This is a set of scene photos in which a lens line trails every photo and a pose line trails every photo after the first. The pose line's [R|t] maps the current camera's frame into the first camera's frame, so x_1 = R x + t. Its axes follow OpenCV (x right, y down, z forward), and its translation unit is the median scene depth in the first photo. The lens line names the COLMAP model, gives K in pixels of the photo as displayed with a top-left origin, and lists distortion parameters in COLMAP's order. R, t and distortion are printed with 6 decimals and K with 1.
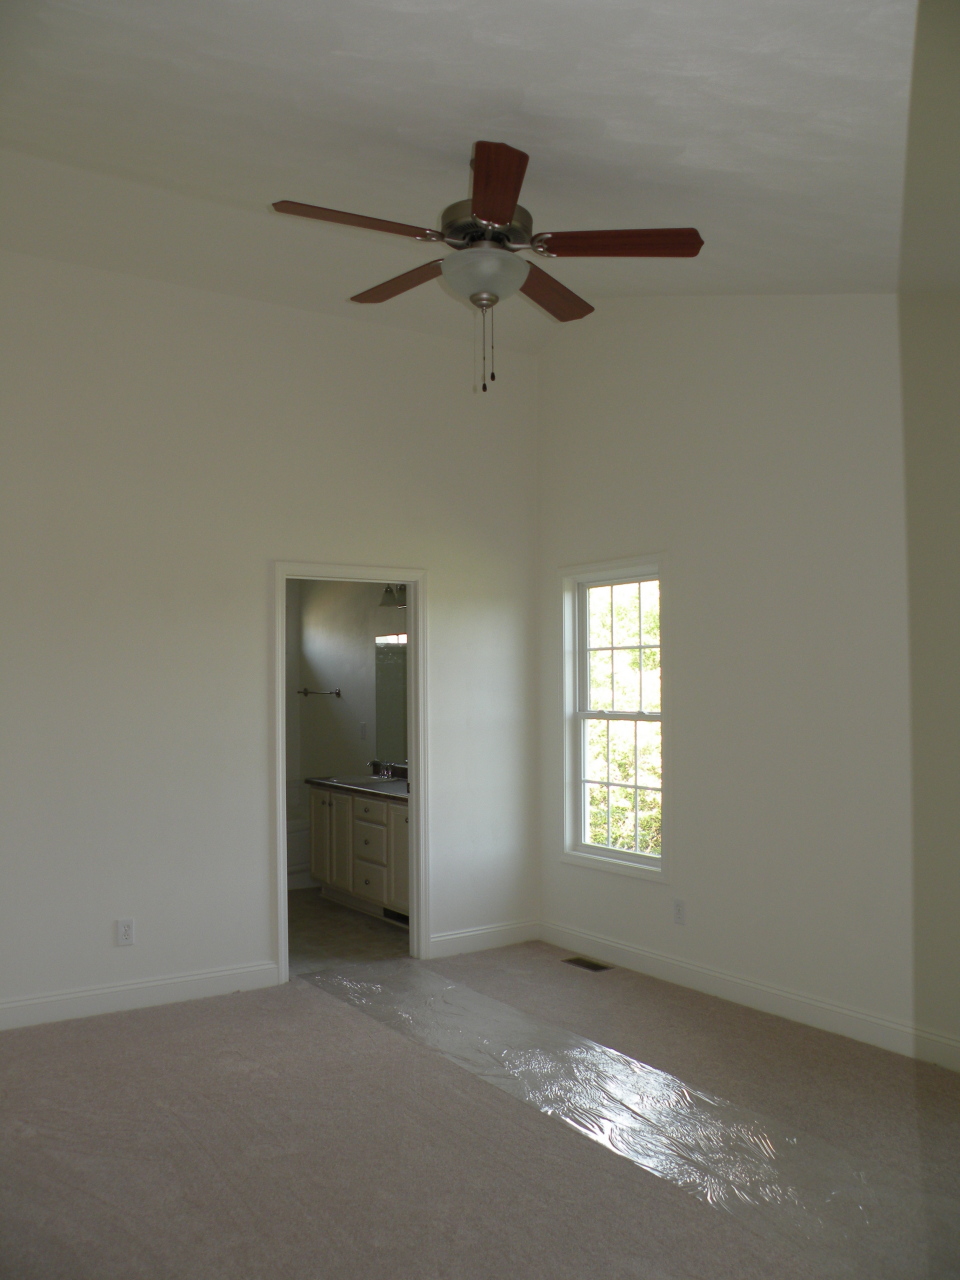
lens RADIAL K [[1033.2, 0, 480.0], [0, 1033.2, 640.0], [0, 0, 1]] dist [-0.153870, 0.124139]
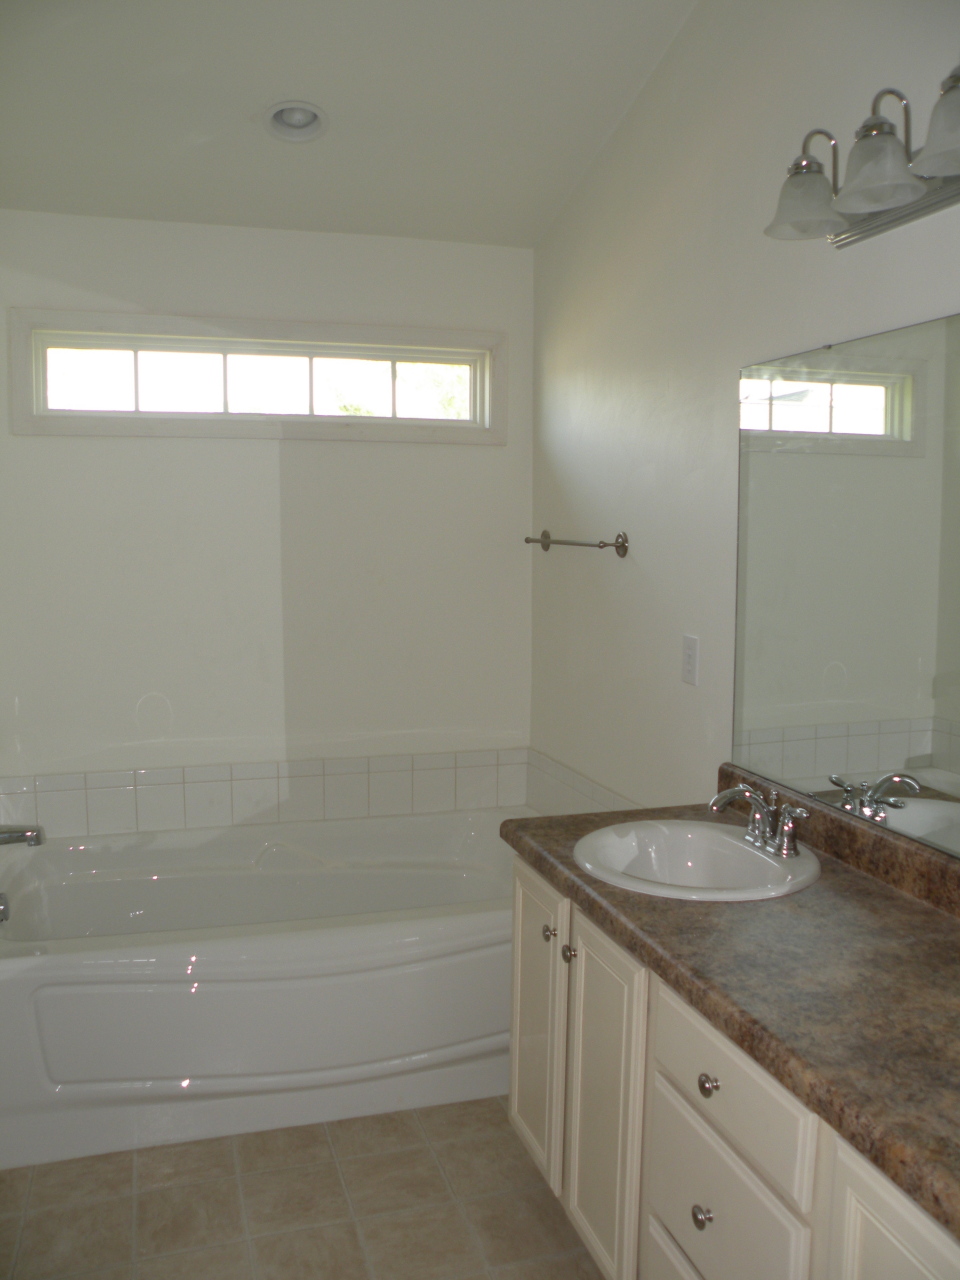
lens RADIAL K [[1033.2, 0, 480.0], [0, 1033.2, 640.0], [0, 0, 1]] dist [-0.153870, 0.124139]
pose [[0.954572, 0.041905, -0.295020, -0.083148], [-0.000257, 0.990177, 0.139816, 0.036441], [0.297982, -0.133389, 0.945206, 0.674653]]
